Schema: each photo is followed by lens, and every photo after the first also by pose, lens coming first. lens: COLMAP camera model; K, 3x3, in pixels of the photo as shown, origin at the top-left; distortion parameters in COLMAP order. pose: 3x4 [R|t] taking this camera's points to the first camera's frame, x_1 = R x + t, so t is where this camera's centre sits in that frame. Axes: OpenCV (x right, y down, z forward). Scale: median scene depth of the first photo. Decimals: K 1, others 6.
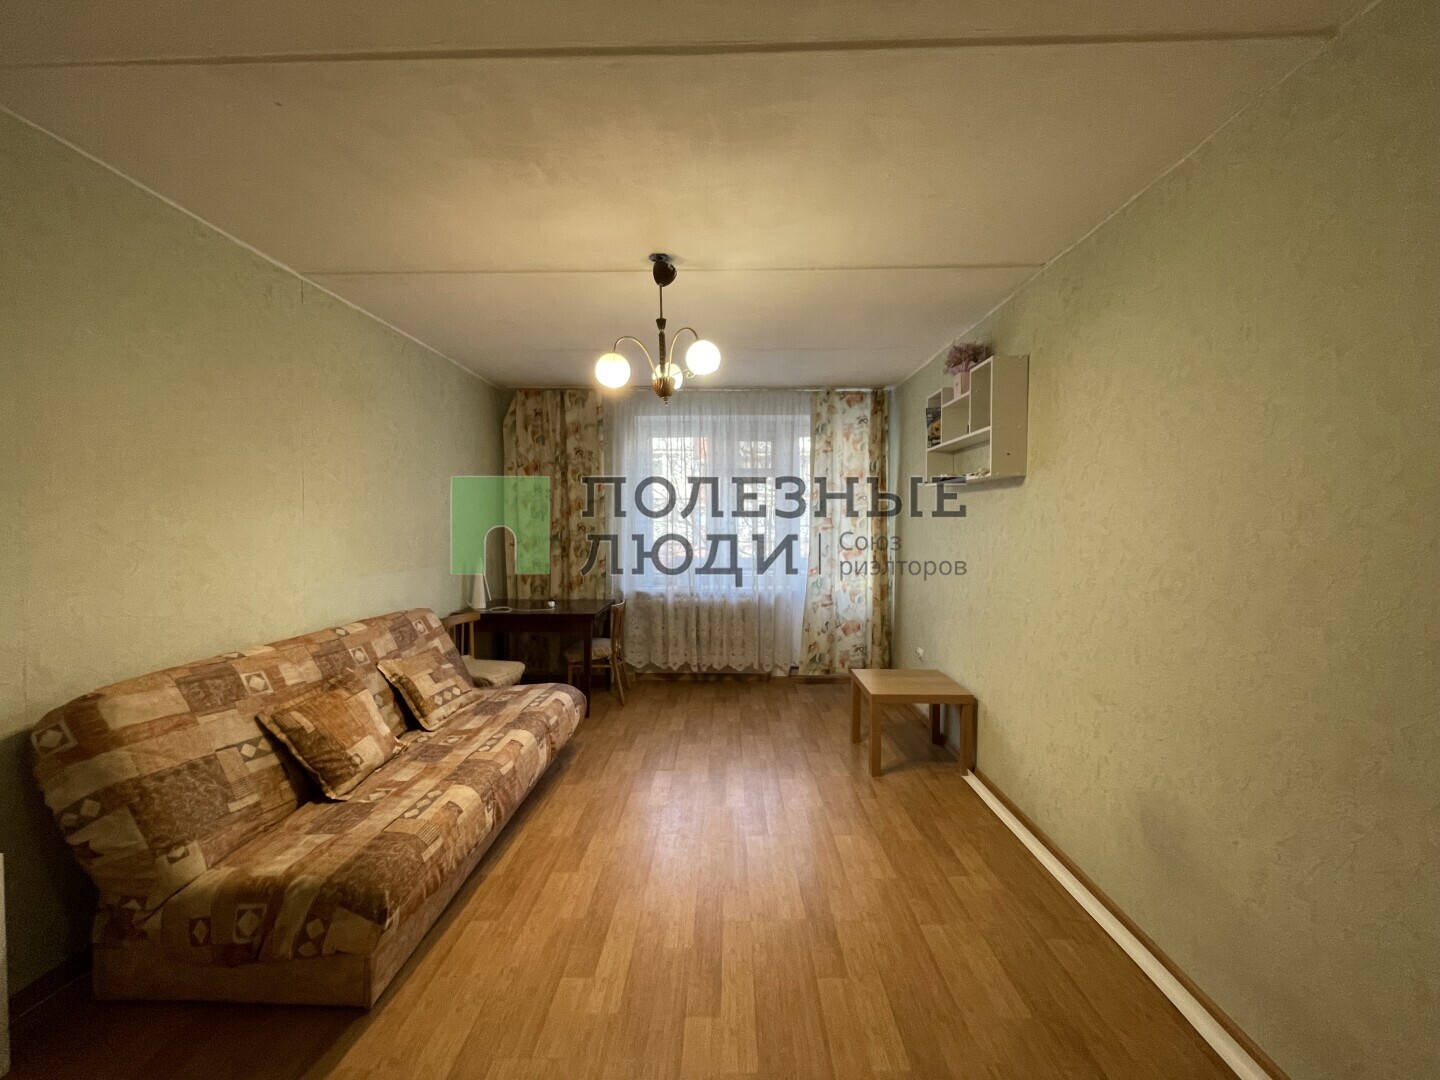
lens RADIAL K [[579.3, 0, 717.2], [0, 579.3, 539.1], [0, 0, 1]] dist [0.000017, 0.000004]
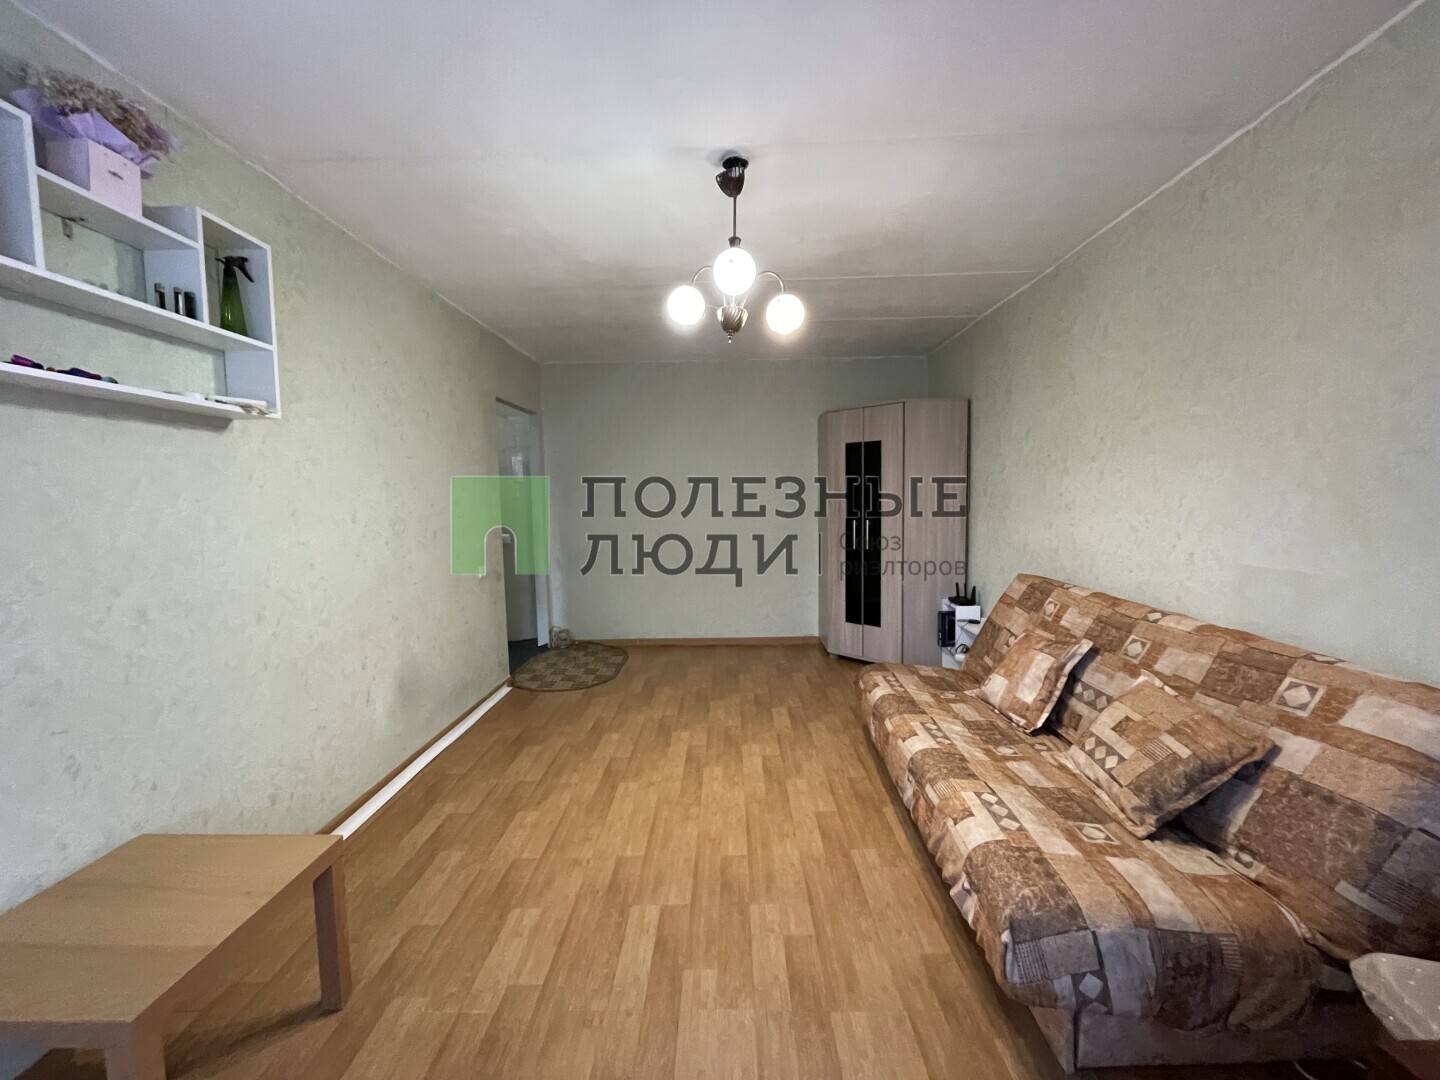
lens RADIAL K [[579.3, 0, 716.9], [0, 579.3, 538.1], [0, 0, 1]] dist [0.000017, 0.000004]
pose [[-0.999921, 0.012536, 0.000228, -0.061442], [0.012493, 0.994651, 0.102536, -0.032629], [0.001058, 0.102531, -0.994729, 1.775387]]
